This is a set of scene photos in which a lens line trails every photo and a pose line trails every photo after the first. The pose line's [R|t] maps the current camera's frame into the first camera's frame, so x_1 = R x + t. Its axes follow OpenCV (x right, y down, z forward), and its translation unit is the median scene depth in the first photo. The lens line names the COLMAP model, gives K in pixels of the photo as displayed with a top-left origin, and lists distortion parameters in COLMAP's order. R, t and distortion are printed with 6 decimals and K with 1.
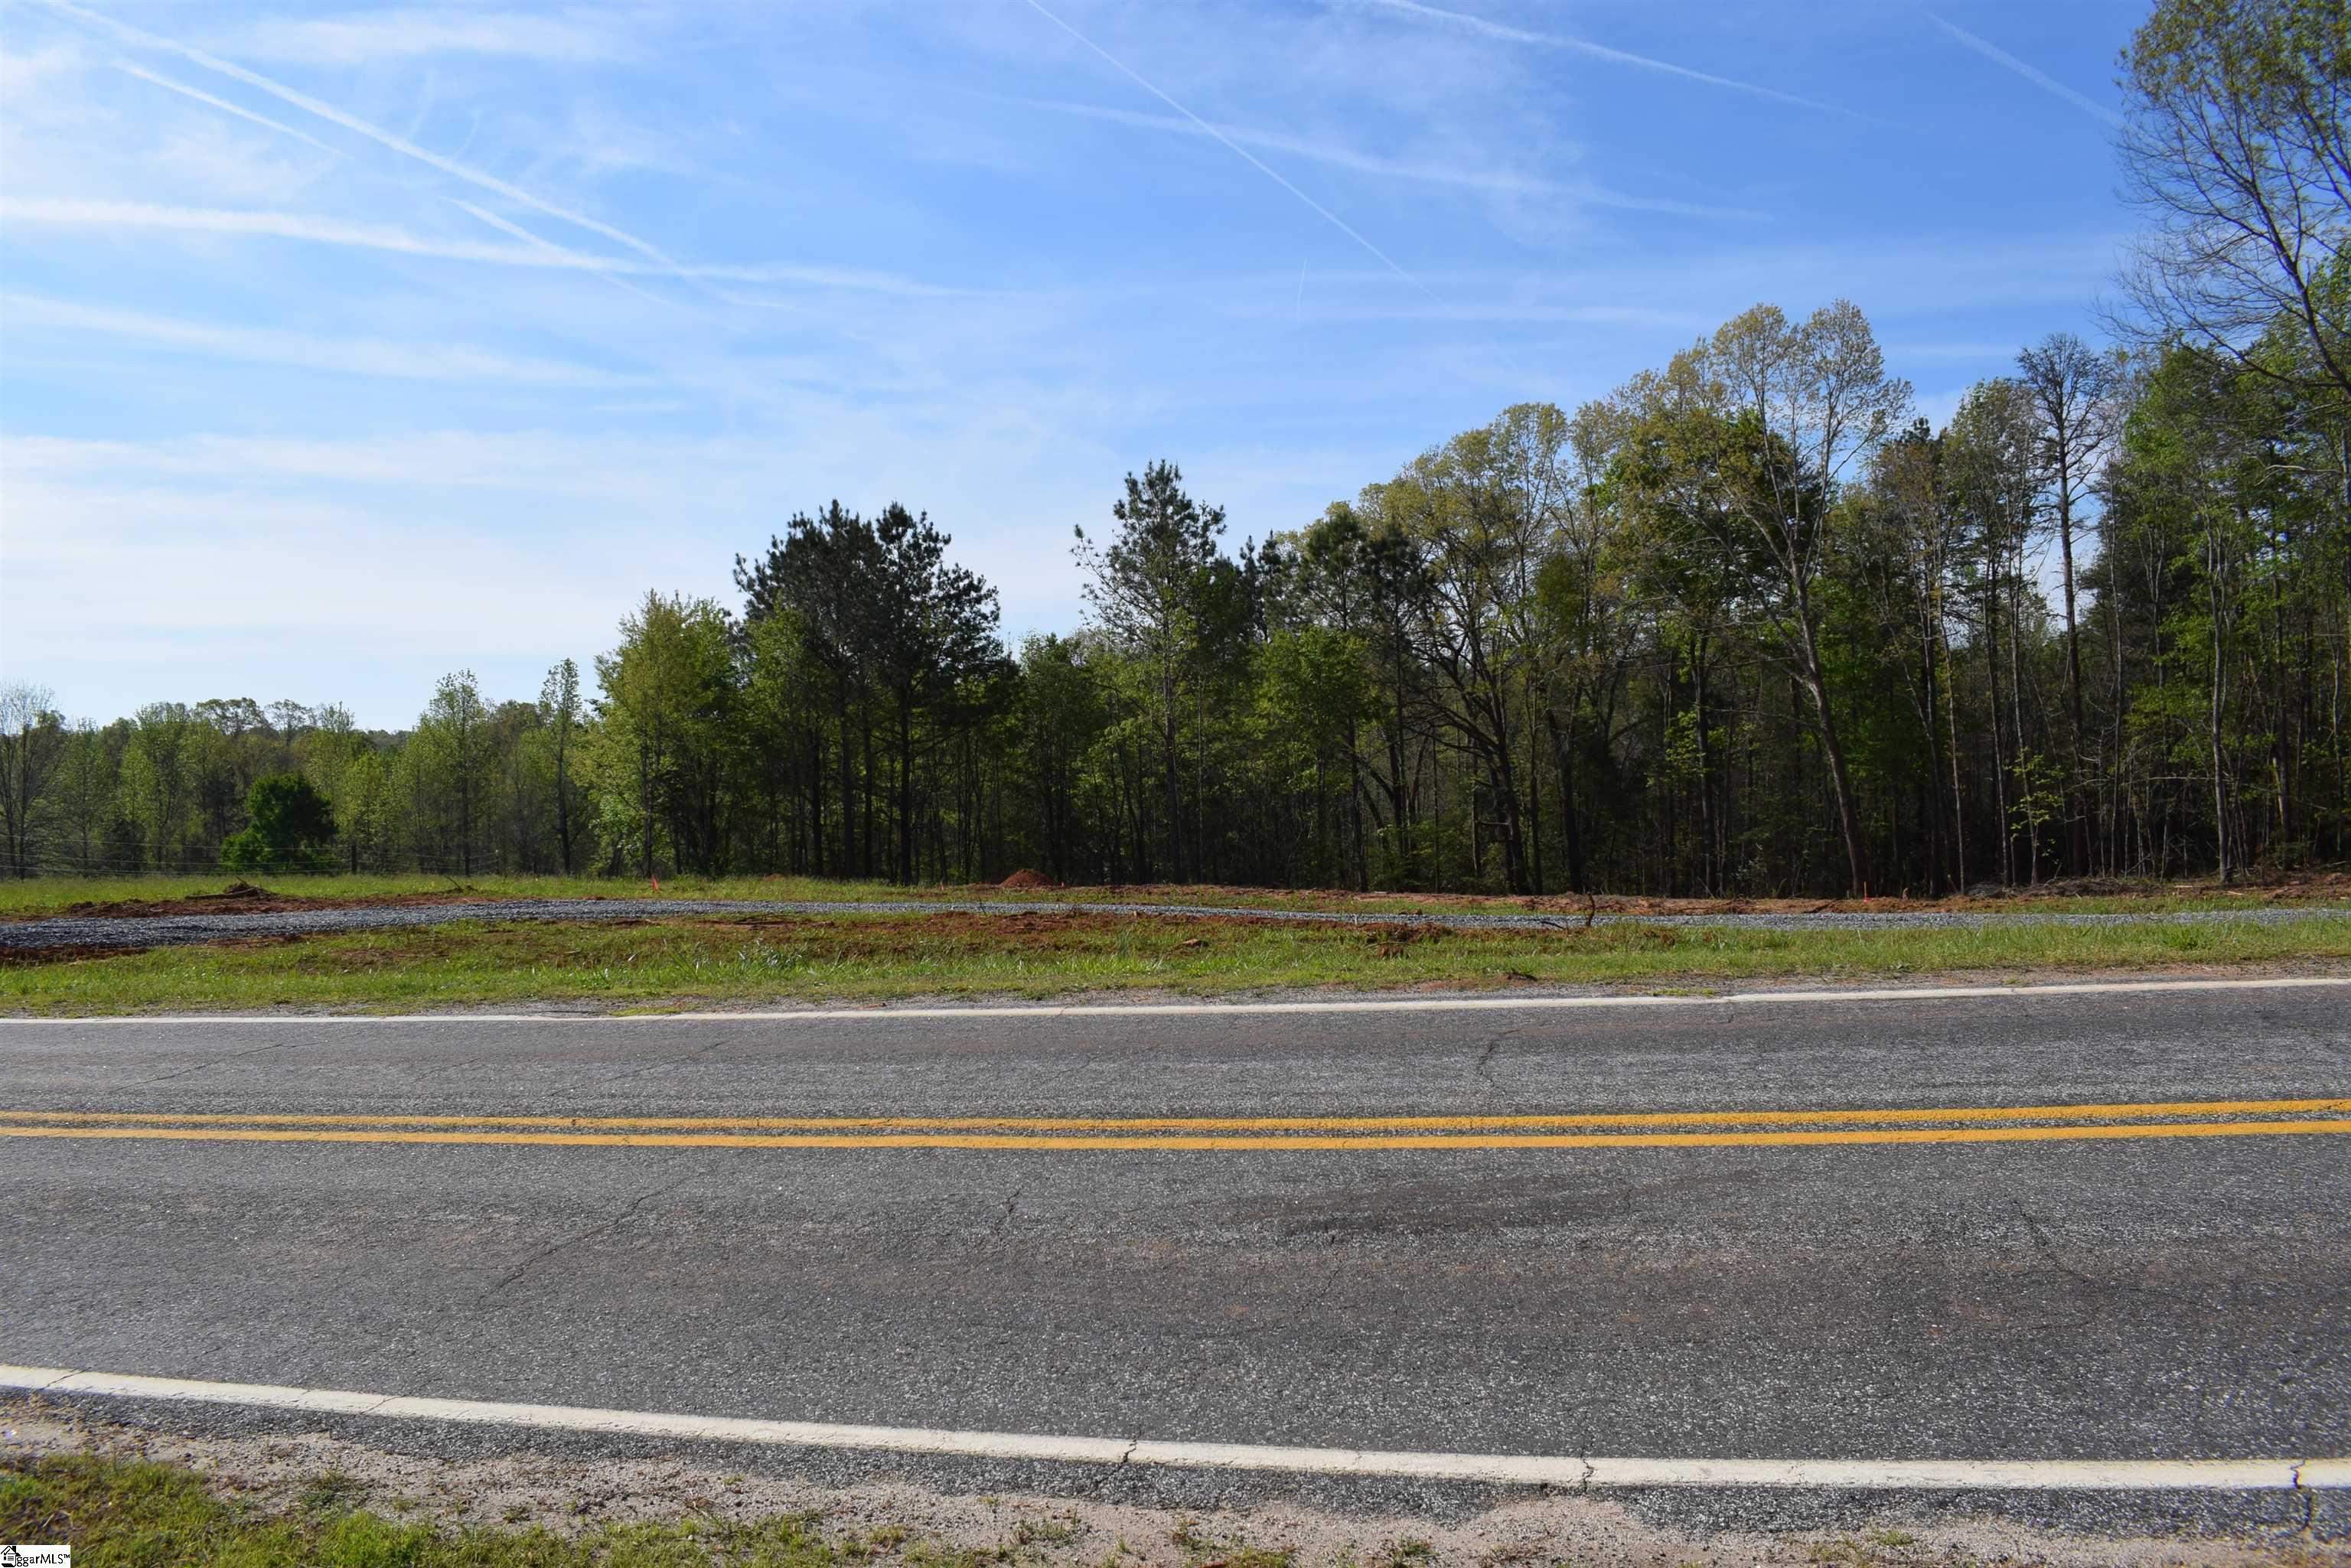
lens RADIAL K [[1855.7, 0, 1161.3], [0, 1855.7, 784.8], [0, 0, 1]] dist [-0.098683, 0.018351]
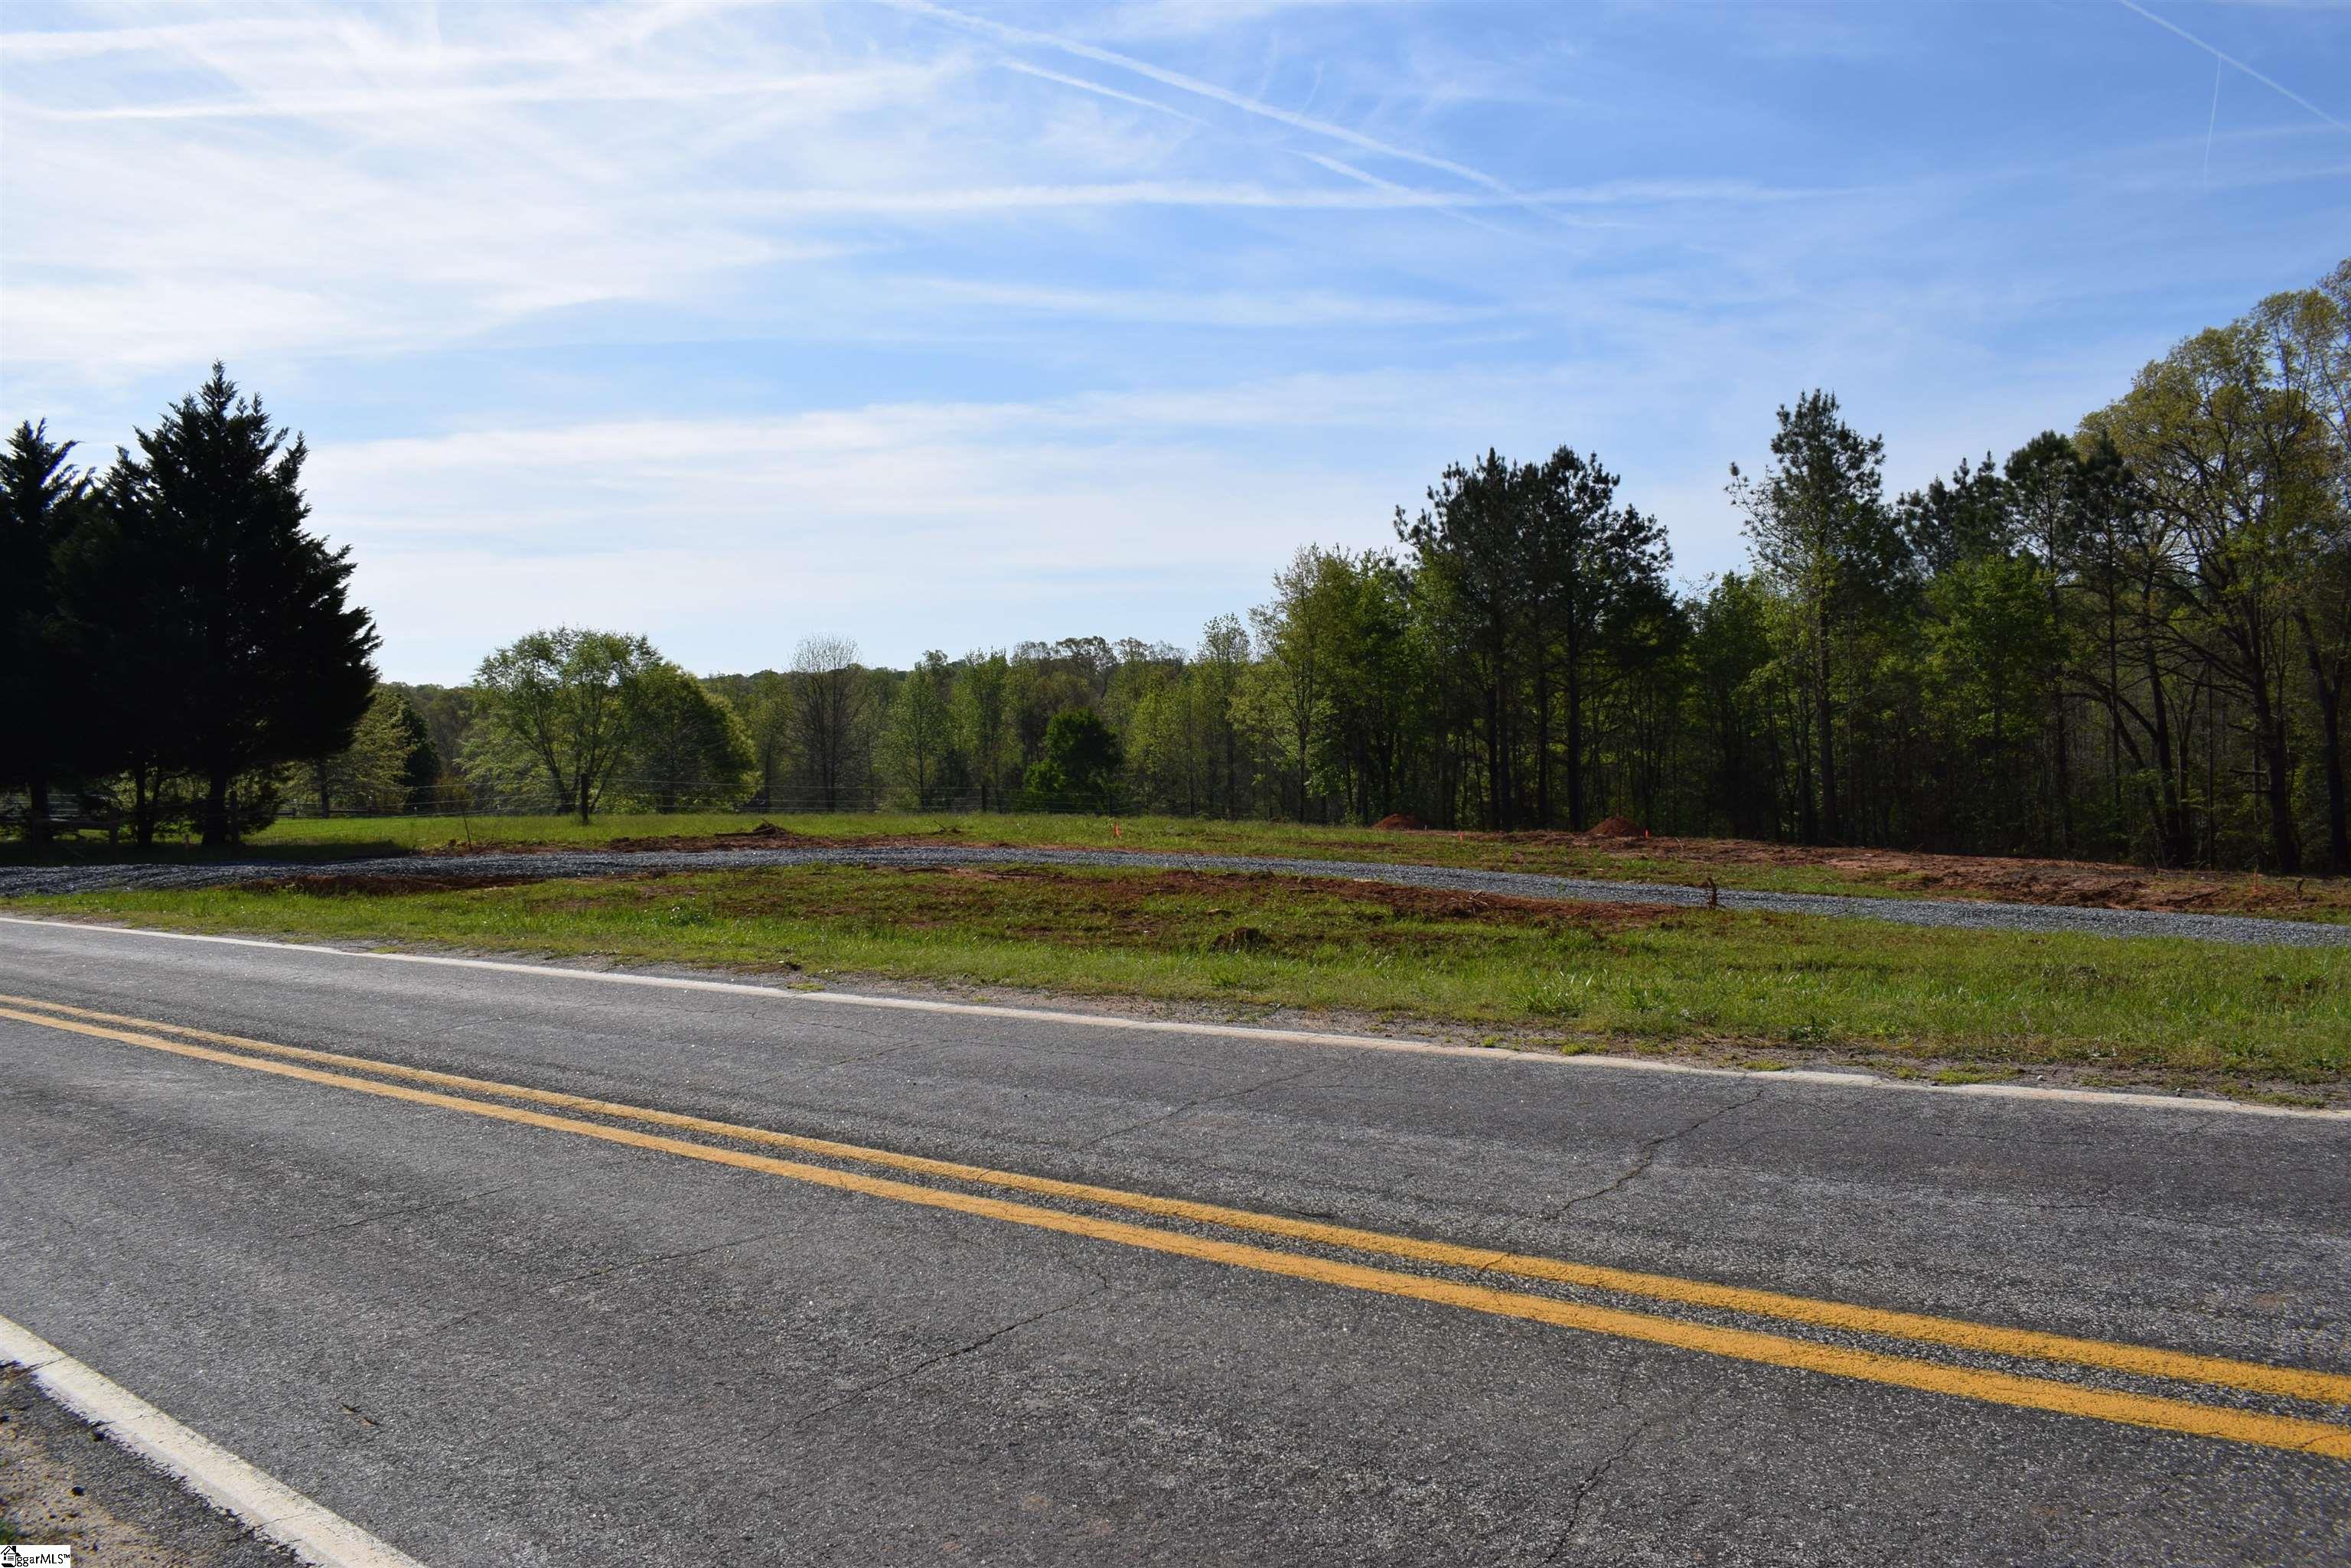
lens RADIAL K [[1855.7, 0, 1140.4], [0, 1855.7, 804.6], [0, 0, 1]] dist [-0.098683, 0.018351]
pose [[0.893430, 0.021255, -0.448699, 0.097737], [0.001360, 0.998747, 0.050019, -0.007354], [0.449200, -0.045299, 0.892282, -0.007364]]
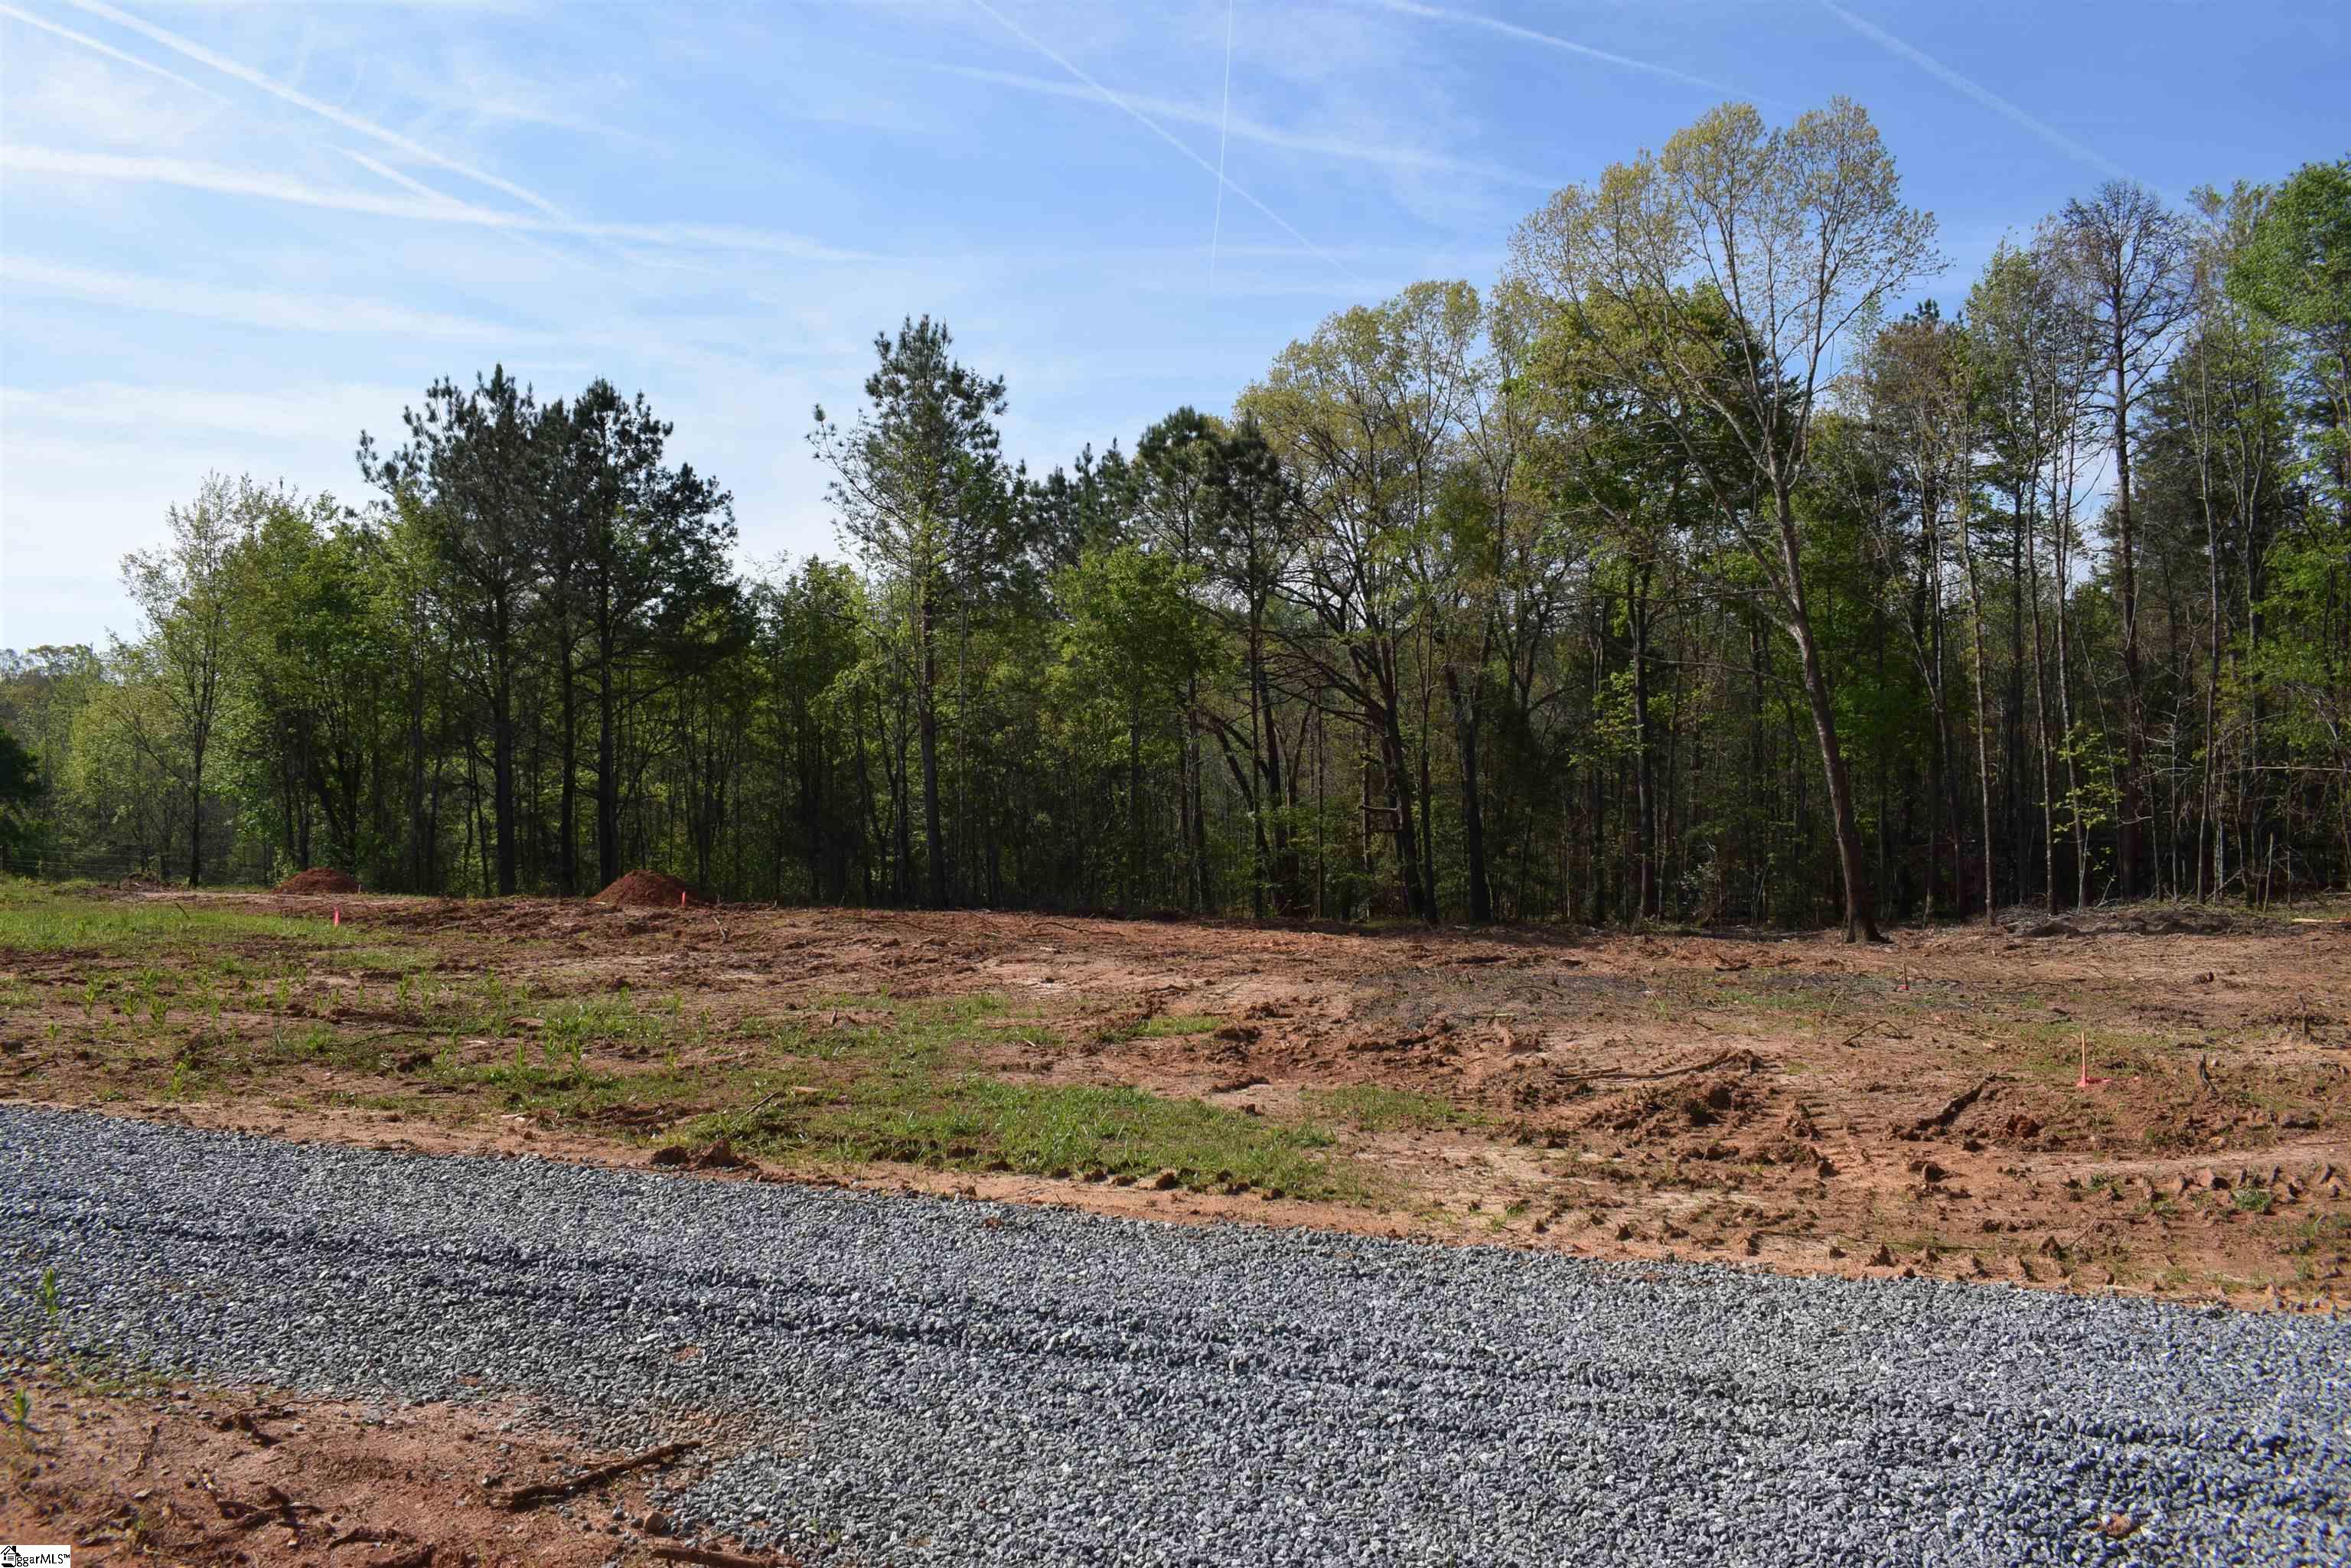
lens RADIAL K [[1855.7, 0, 1156.1], [0, 1855.7, 768.1], [0, 0, 1]] dist [-0.098683, 0.018351]
pose [[0.999393, 0.018980, 0.029200, 0.063765], [-0.019099, 0.999810, 0.003790, 0.001841], [-0.029122, -0.004345, 0.999566, 0.215946]]
